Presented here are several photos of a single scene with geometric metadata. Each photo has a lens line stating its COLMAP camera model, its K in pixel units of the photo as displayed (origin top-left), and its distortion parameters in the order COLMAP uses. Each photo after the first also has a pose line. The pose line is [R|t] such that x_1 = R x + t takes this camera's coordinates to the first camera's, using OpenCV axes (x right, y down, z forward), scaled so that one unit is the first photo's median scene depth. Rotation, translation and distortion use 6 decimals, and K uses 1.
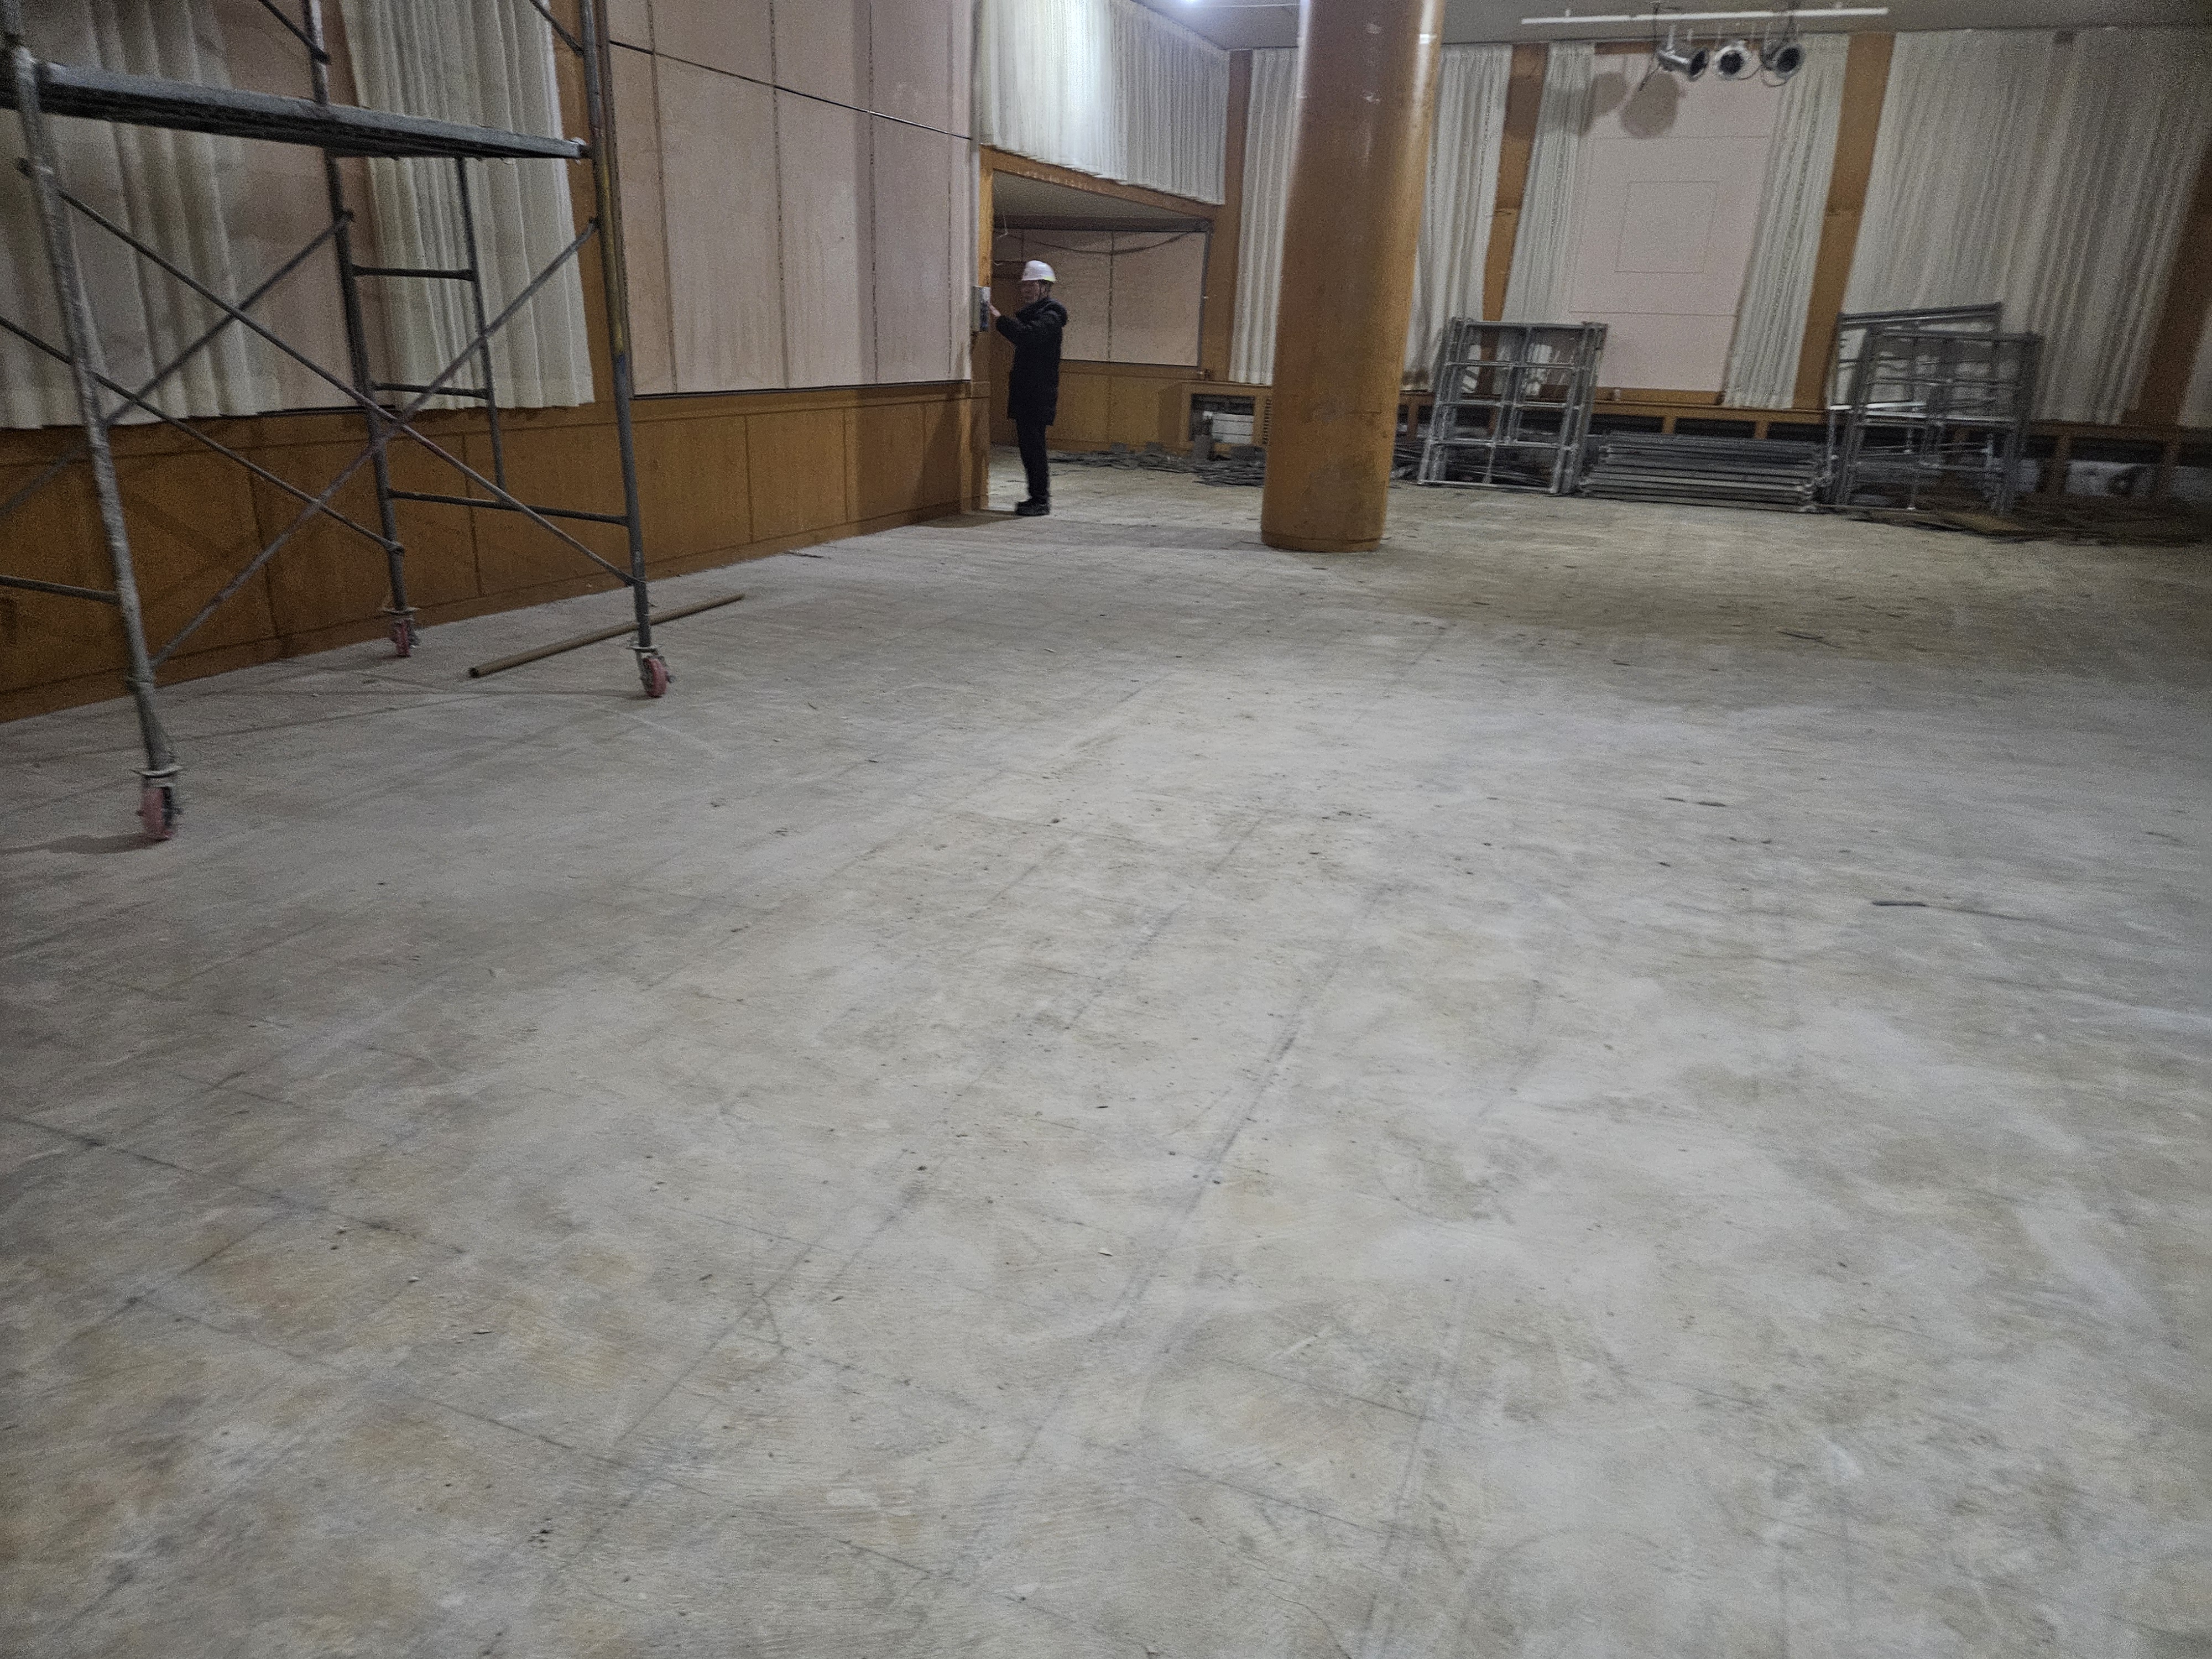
lens RADIAL K [[1466.6, 0, 1101.0], [0, 1466.6, 862.9], [0, 0, 1]] dist [0.071338, -0.061254]
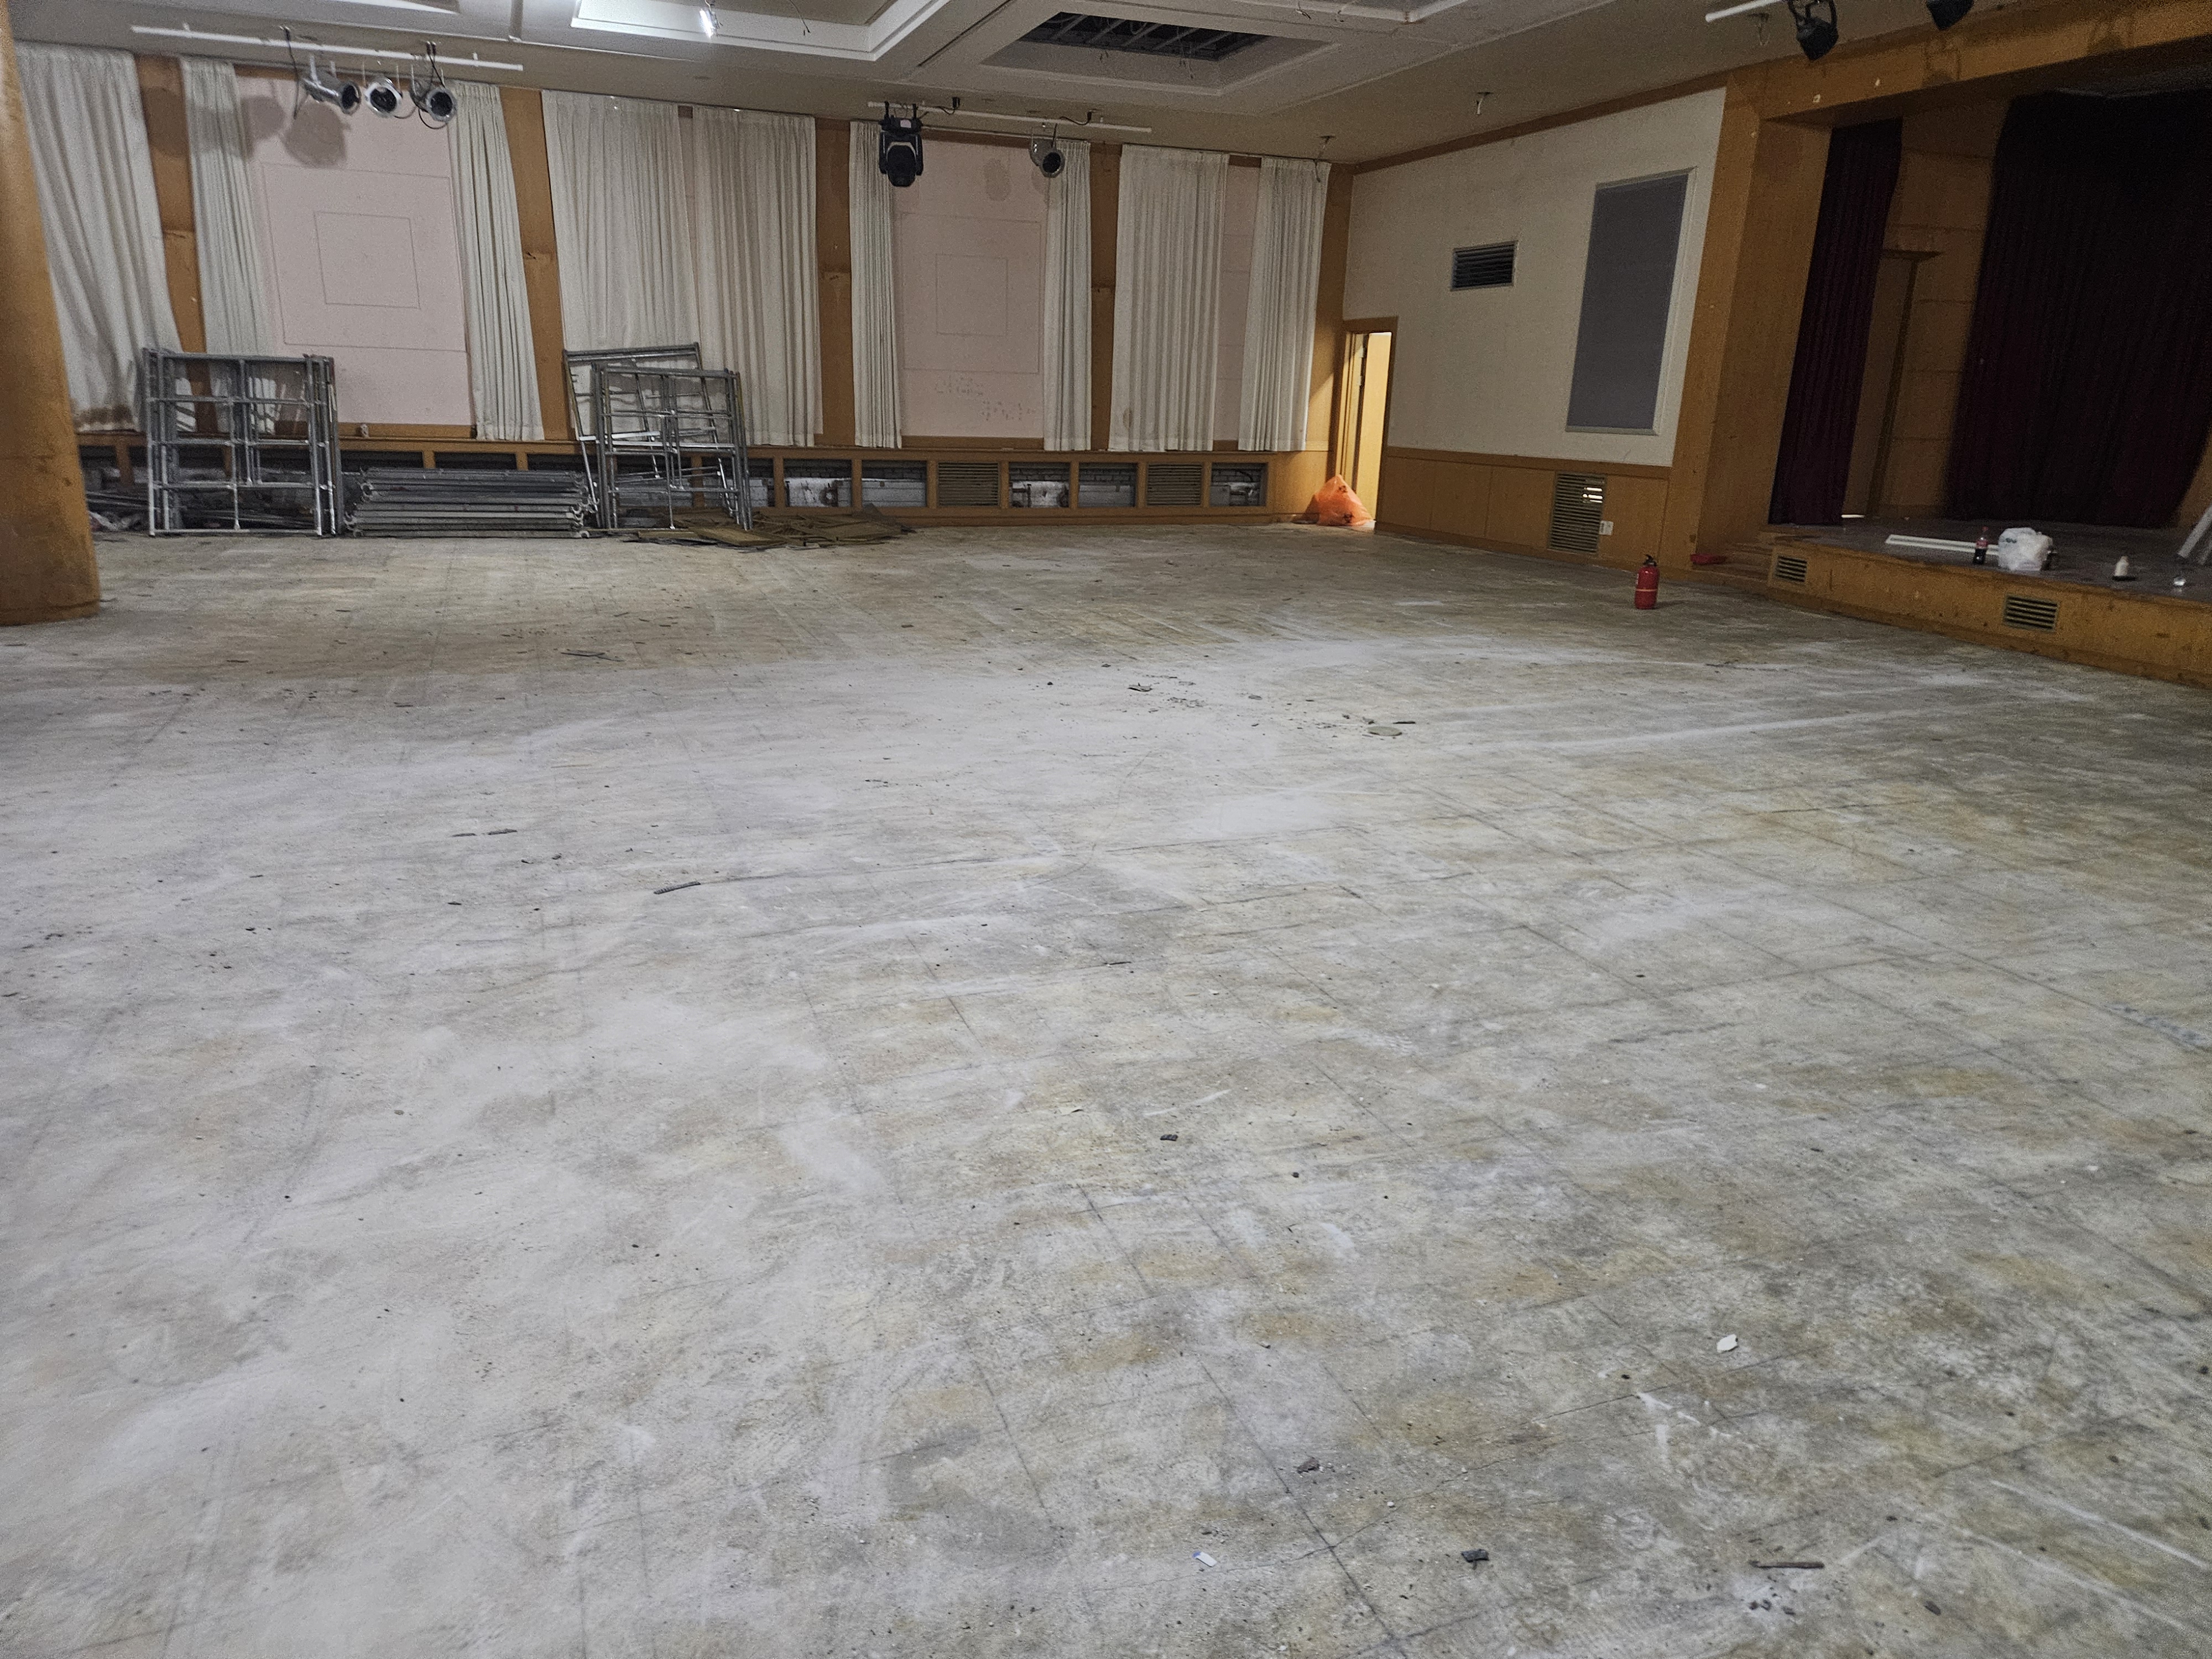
lens RADIAL K [[1466.6, 0, 1106.4], [0, 1466.6, 831.7], [0, 0, 1]] dist [0.071338, -0.061254]
pose [[0.731048, -0.210355, 0.649091, 0.039429], [0.236232, 0.970488, 0.048454, 0.005010], [-0.640128, 0.117914, 0.759166, -0.010306]]
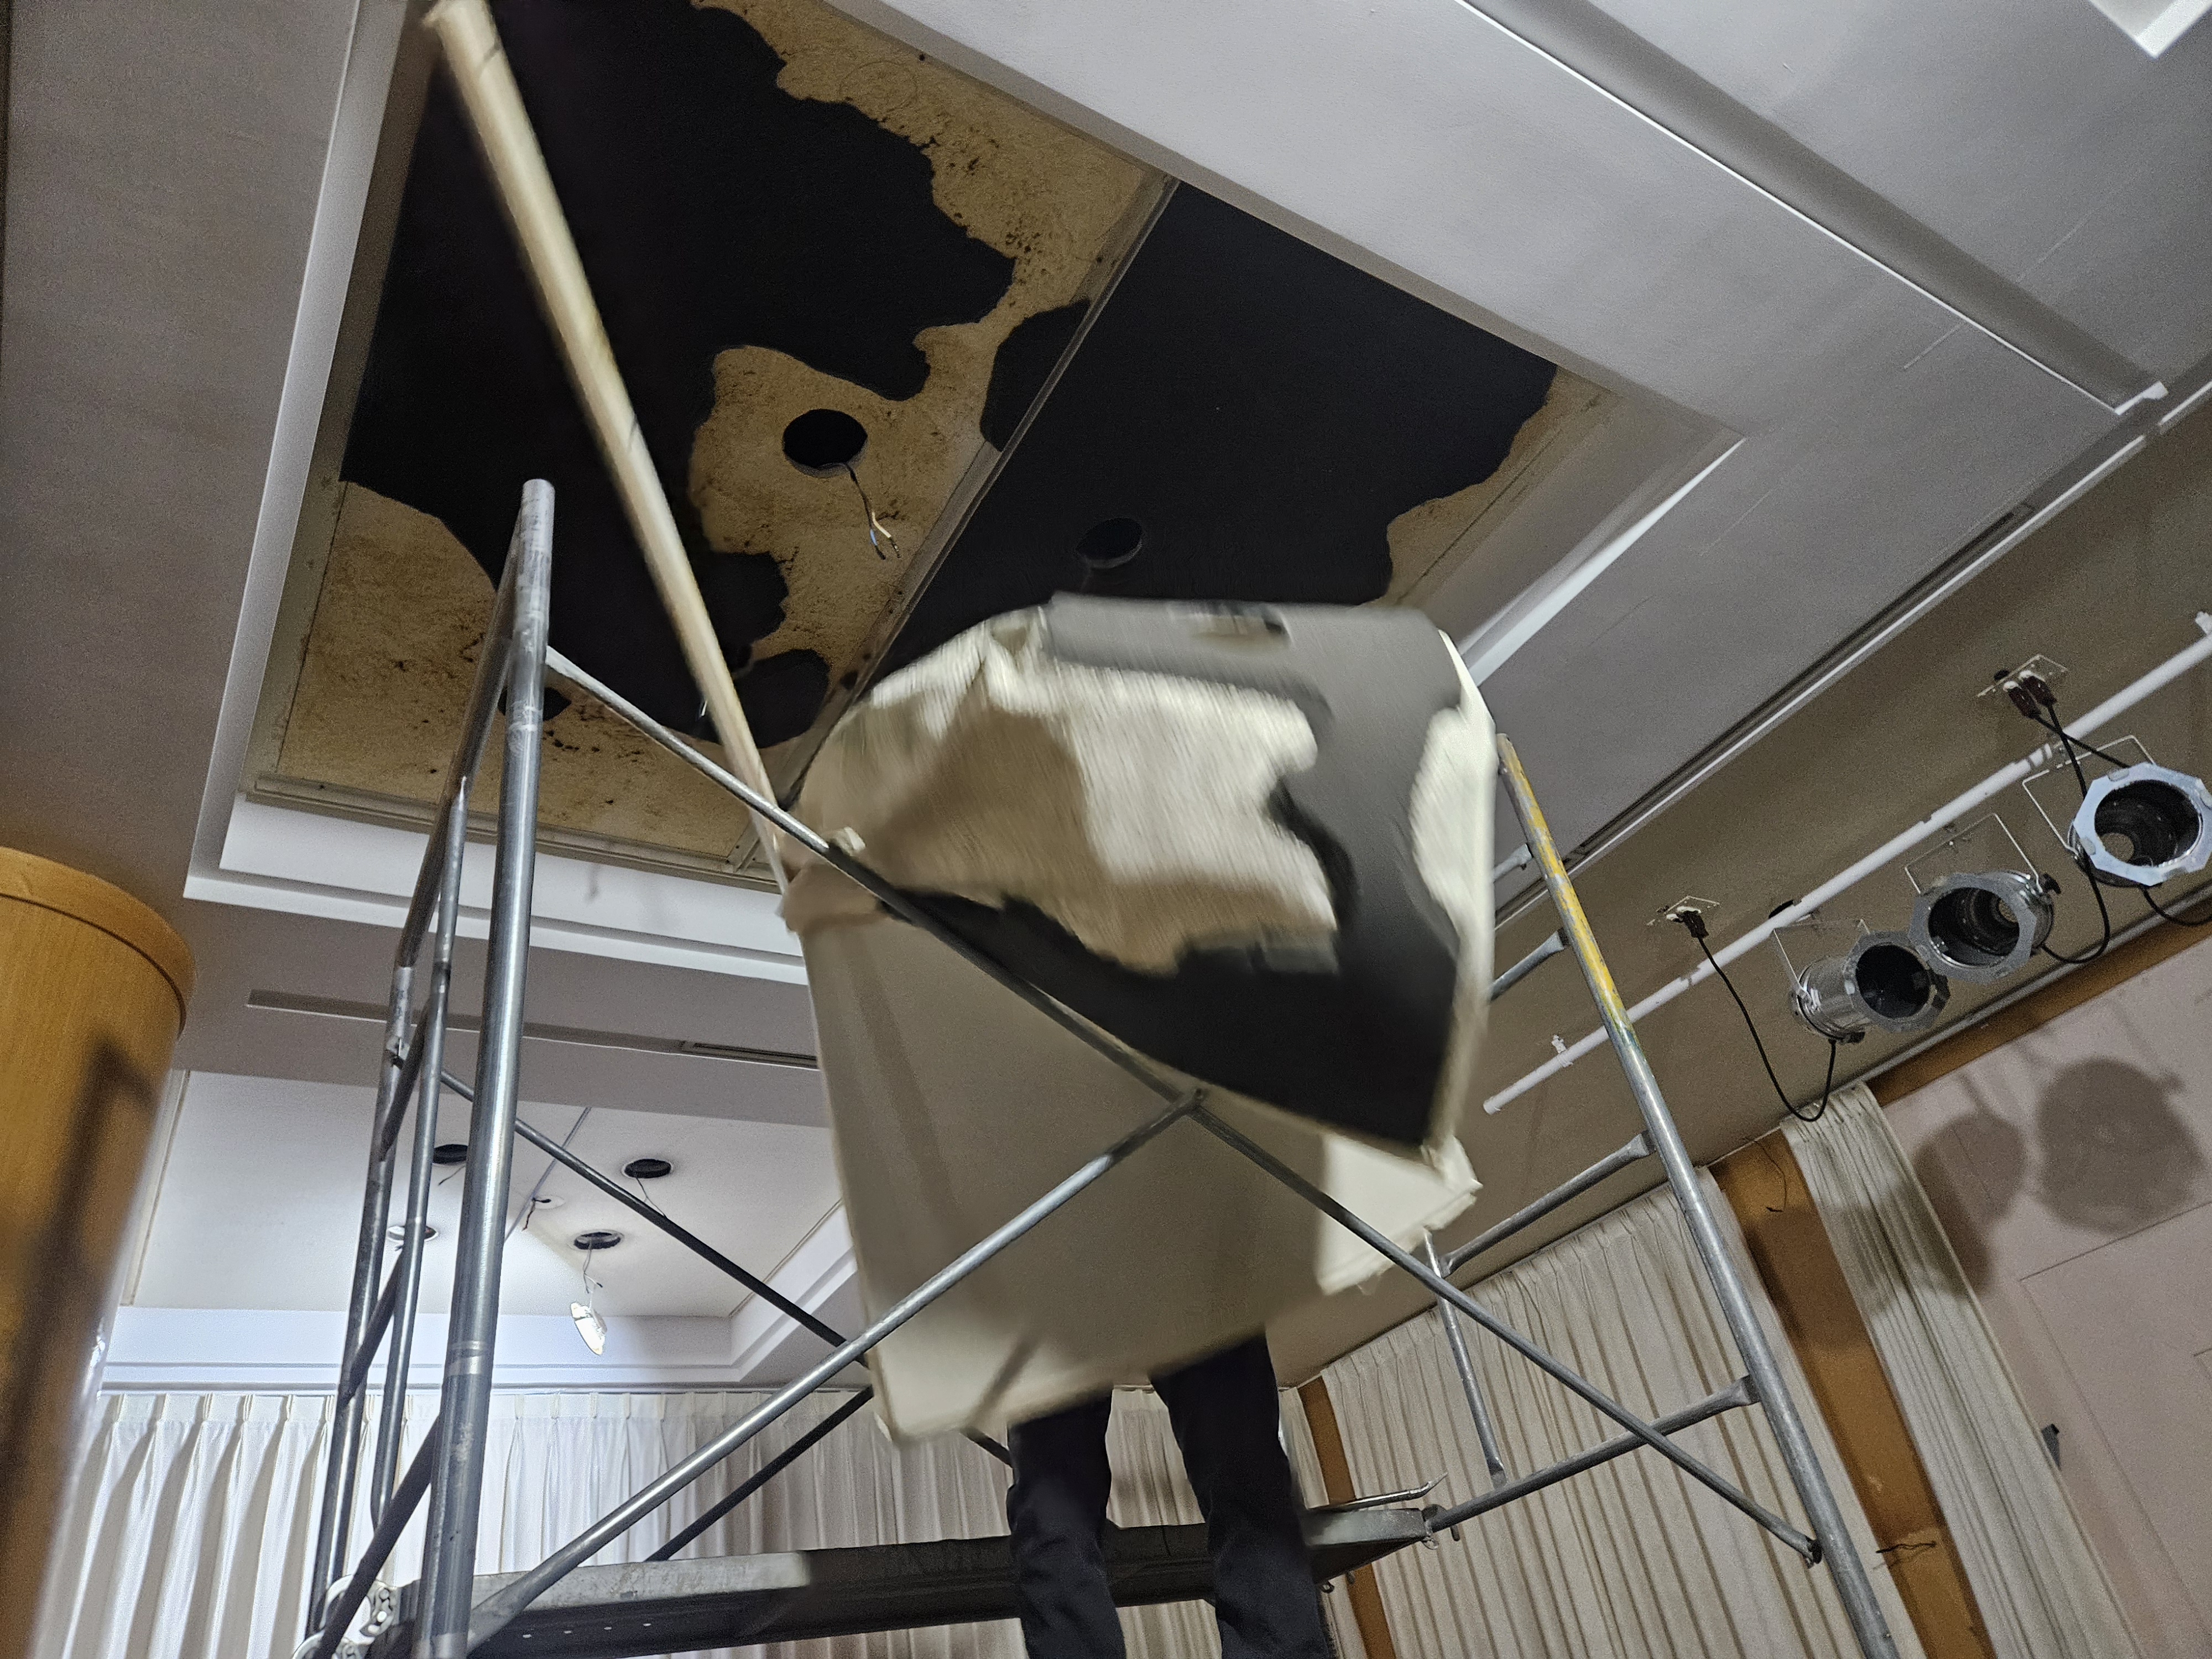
lens RADIAL K [[1466.6, 0, 1106.1], [0, 1466.6, 835.4], [0, 0, 1]] dist [0.071338, -0.061254]
pose [[0.778968, -0.483619, -0.399151, 0.694183], [-0.035246, 0.601765, -0.797895, -0.510803], [0.626072, 0.635603, 0.451710, 1.255547]]
